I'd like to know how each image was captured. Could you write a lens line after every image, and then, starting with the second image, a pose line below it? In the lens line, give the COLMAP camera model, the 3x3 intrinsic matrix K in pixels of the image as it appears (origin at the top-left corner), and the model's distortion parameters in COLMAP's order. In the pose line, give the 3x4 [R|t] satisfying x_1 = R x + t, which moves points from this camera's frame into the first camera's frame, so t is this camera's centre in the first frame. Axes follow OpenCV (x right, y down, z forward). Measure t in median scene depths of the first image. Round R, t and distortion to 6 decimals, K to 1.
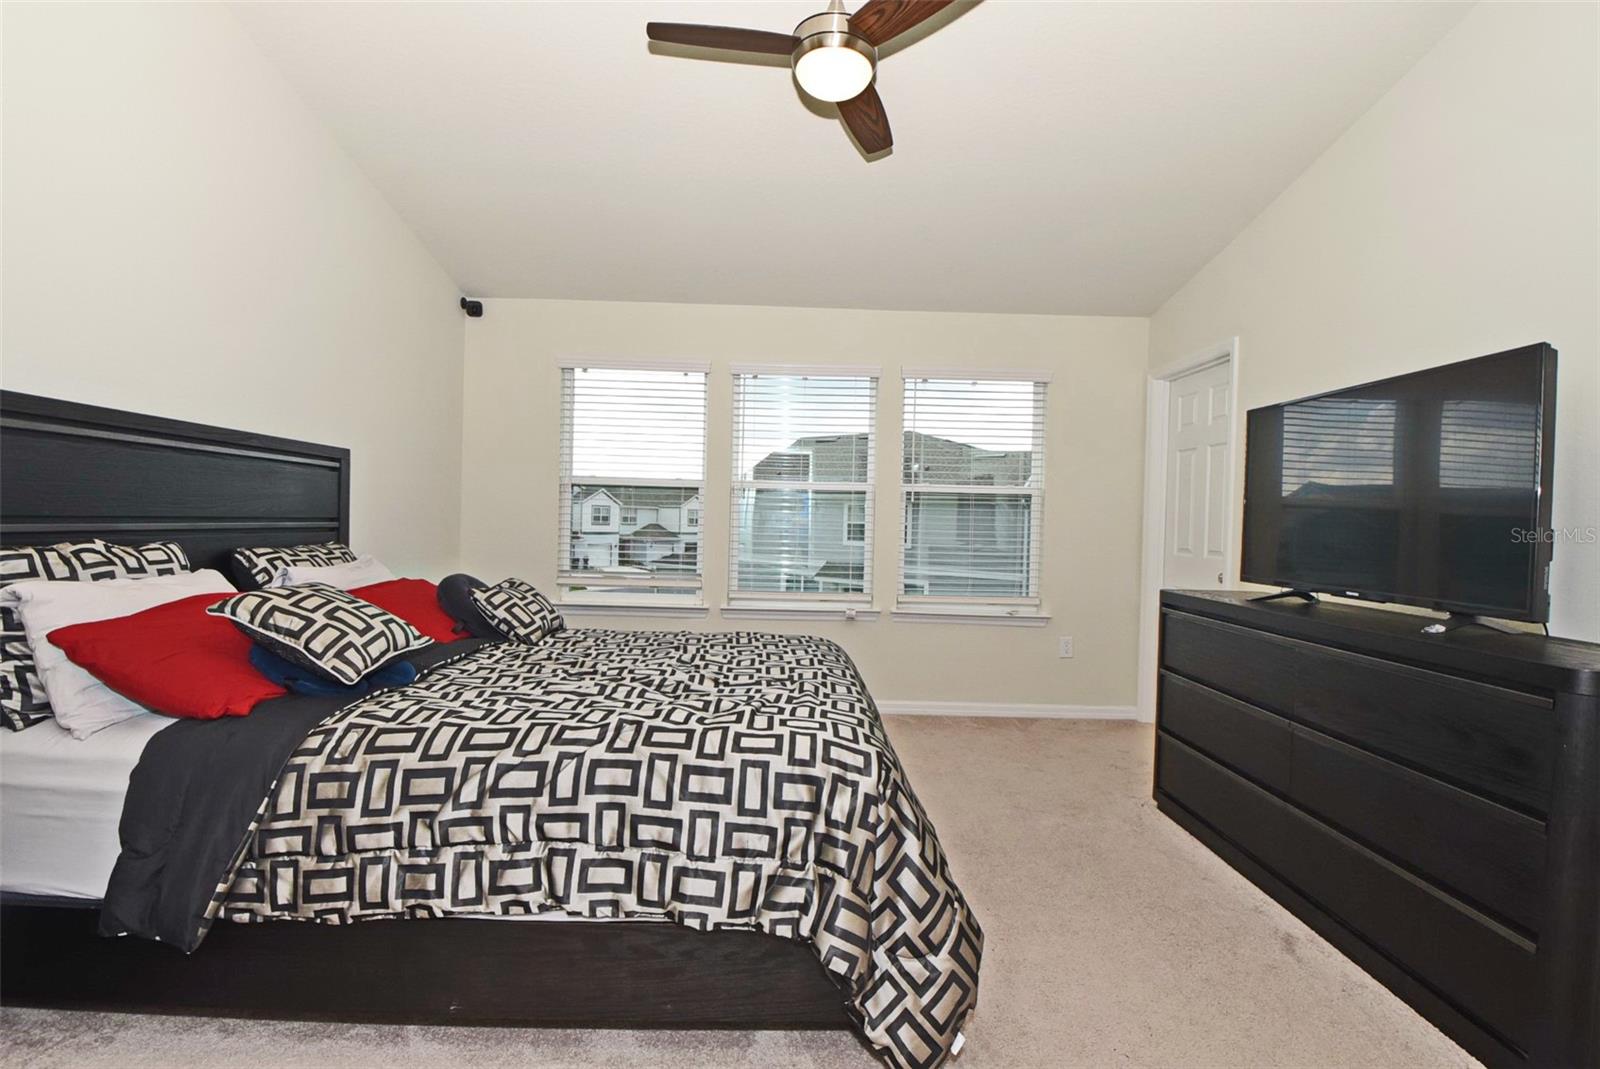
lens RADIAL K [[712.8, 0, 798.0], [0, 712.8, 536.5], [0, 0, 1]] dist [-0.000094, -0.016202]
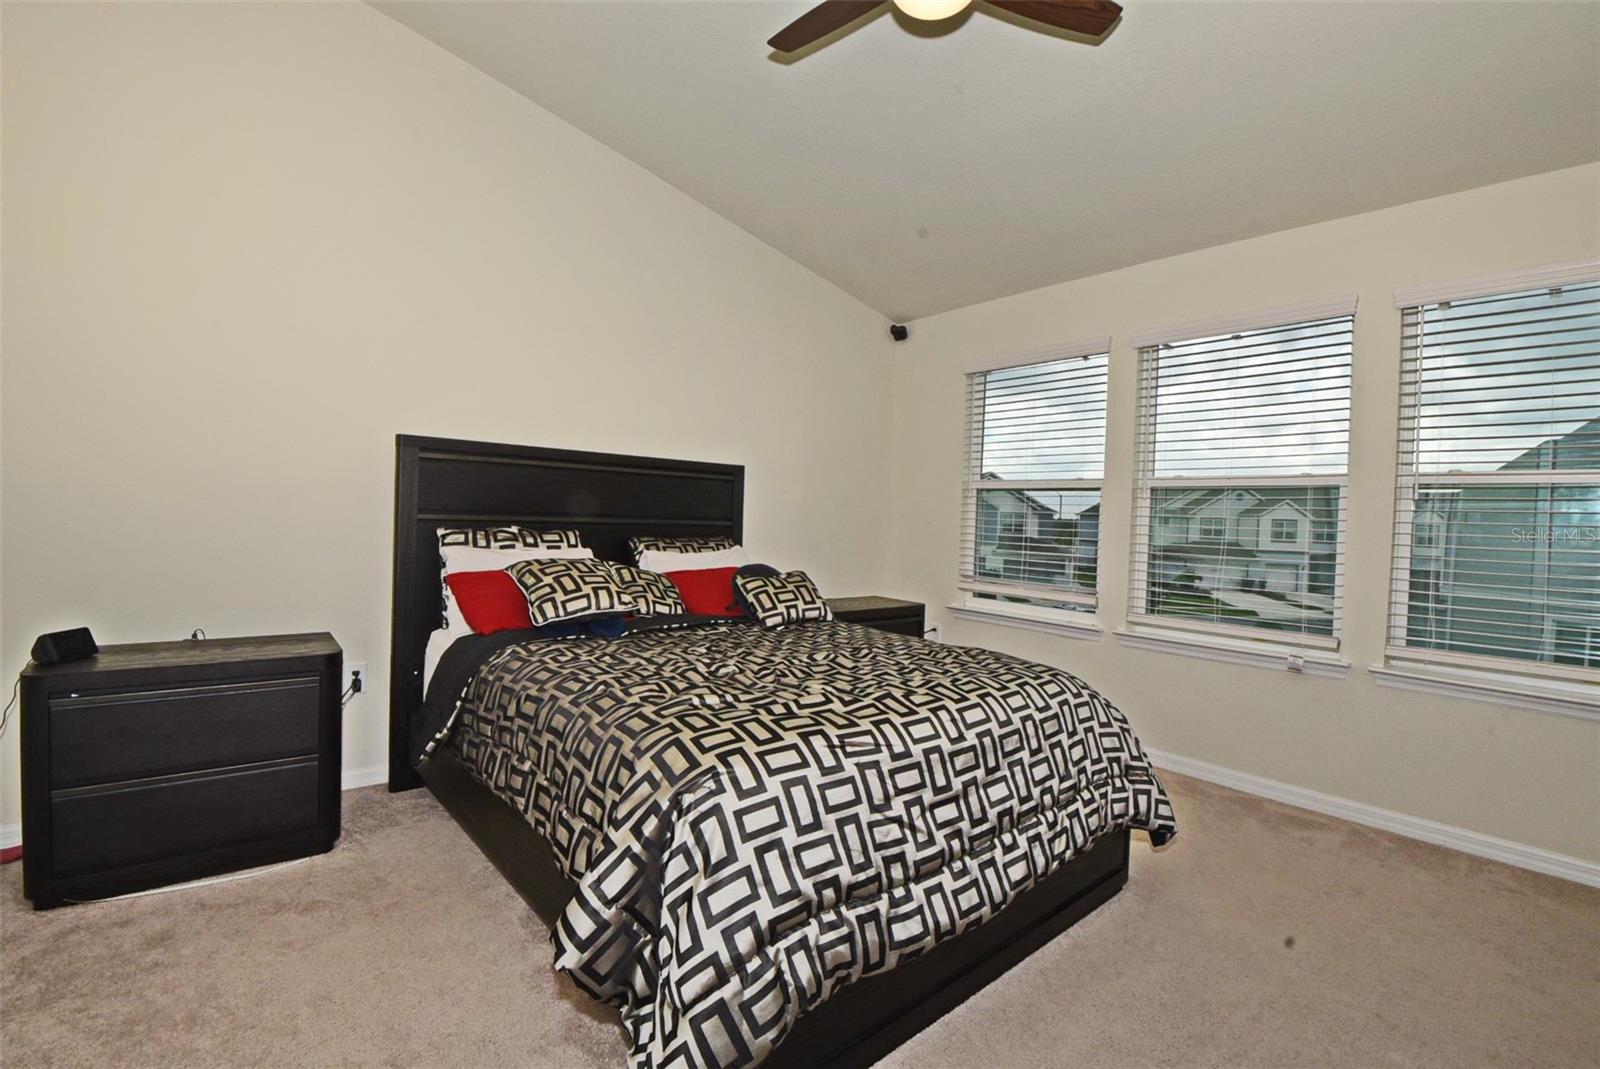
lens RADIAL K [[712.8, 0, 788.7], [0, 712.8, 532.3], [0, 0, 1]] dist [-0.000094, -0.016202]
pose [[0.630610, 0.013259, -0.775987, 0.481108], [-0.033605, 0.999383, -0.010234, 0.010084], [0.775372, 0.032531, 0.630666, 0.287498]]
